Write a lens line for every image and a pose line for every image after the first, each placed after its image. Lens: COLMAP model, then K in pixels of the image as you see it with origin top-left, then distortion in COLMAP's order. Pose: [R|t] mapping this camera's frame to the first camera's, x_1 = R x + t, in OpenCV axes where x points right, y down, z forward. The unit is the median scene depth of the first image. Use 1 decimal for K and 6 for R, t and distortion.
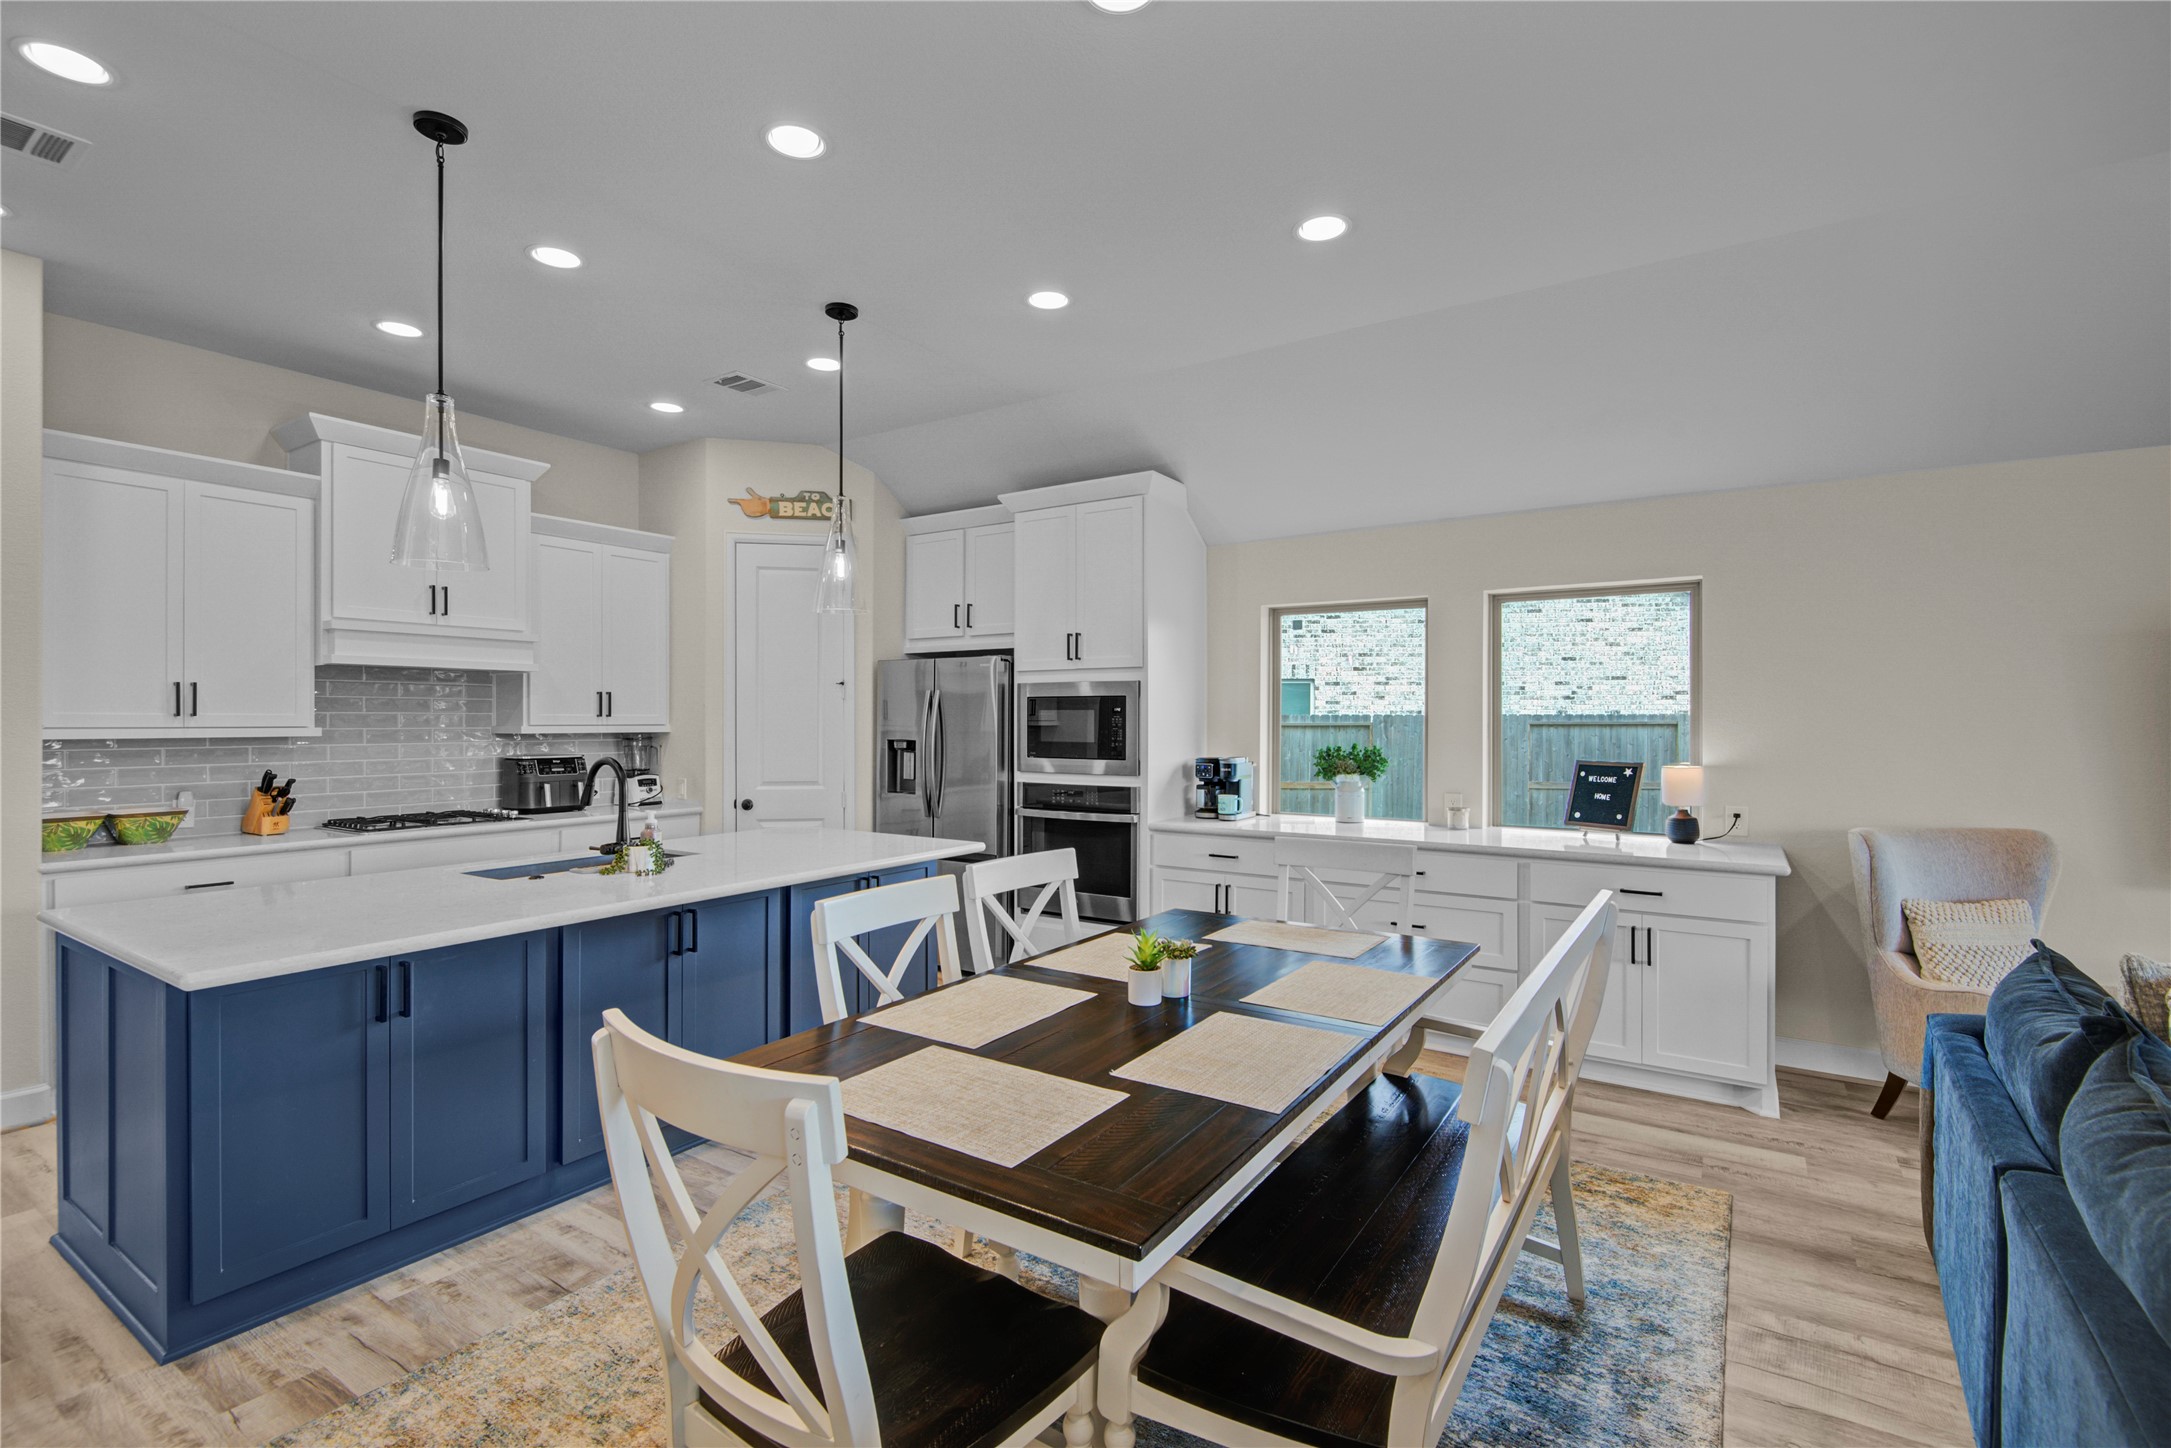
lens RADIAL K [[986.1, 0, 1076.7], [0, 986.1, 720.4], [0, 0, 1]] dist [0.001306, -0.003170]
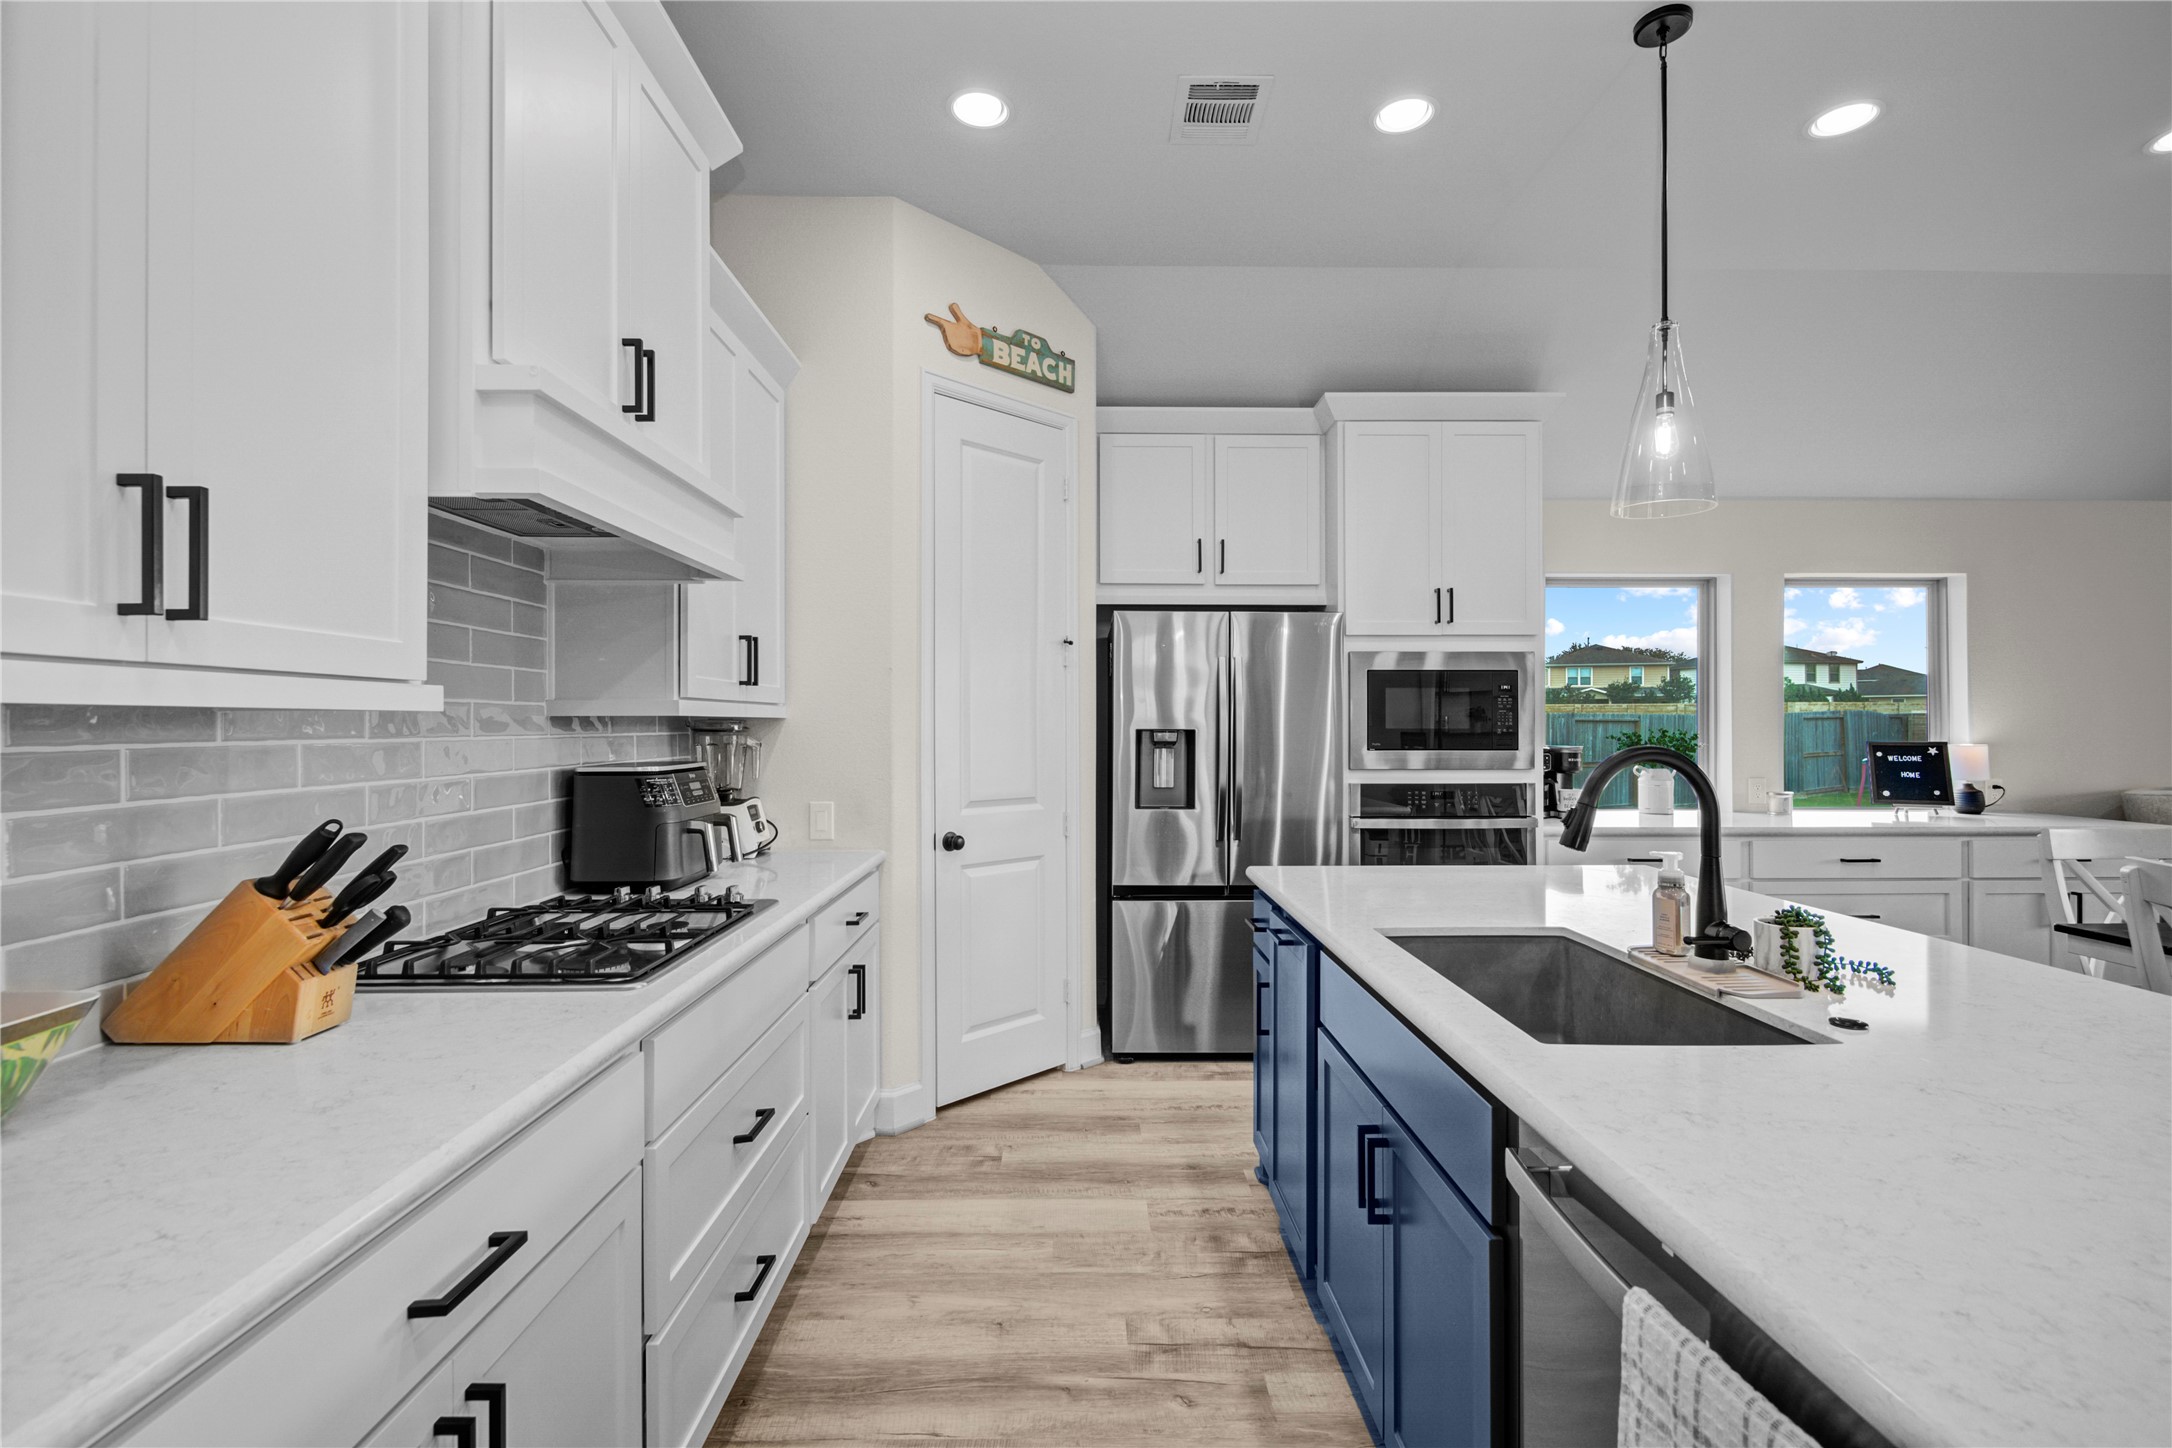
lens RADIAL K [[986.6, 0, 1083.3], [0, 986.6, 725.5], [0, 0, 1]] dist [0.001306, -0.003170]
pose [[0.825333, -0.002291, 0.564642, -0.695920], [0.001878, 0.999997, 0.001311, 0.018303], [-0.564644, -0.000022, 0.825335, 0.541699]]
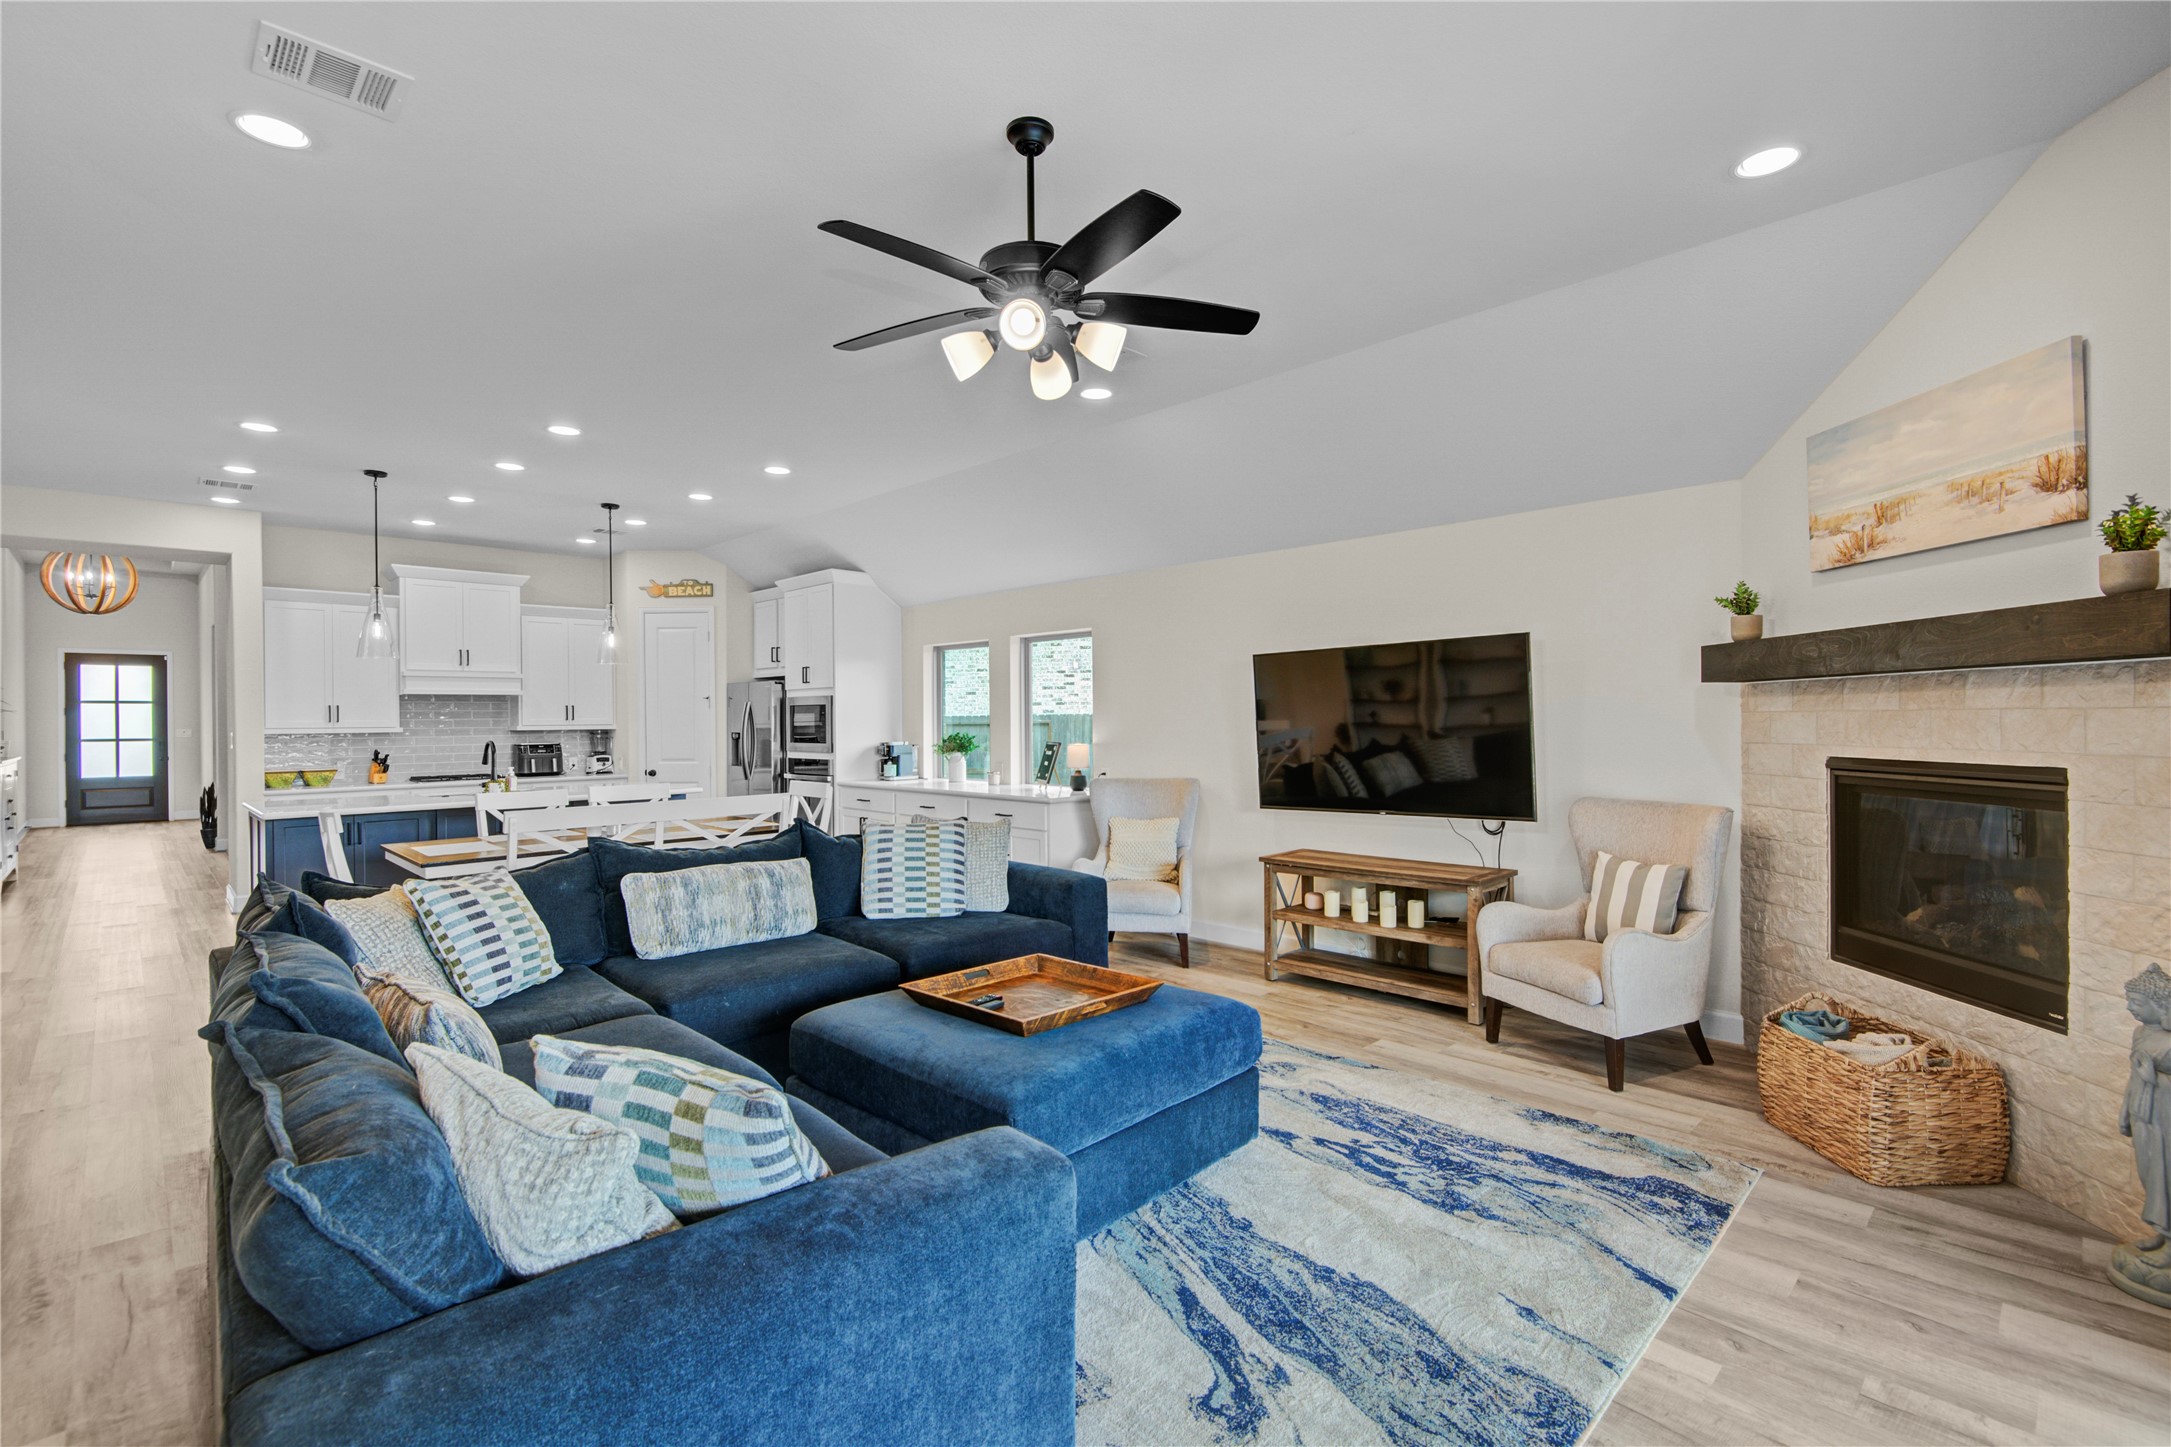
lens RADIAL K [[986.1, 0, 1079.8], [0, 986.1, 714.4], [0, 0, 1]] dist [0.001306, -0.003170]
pose [[0.977987, -0.010911, -0.208383, 0.812968], [0.009943, 0.999934, -0.005693, 0.005217], [0.208431, 0.003496, 0.978031, -0.526080]]
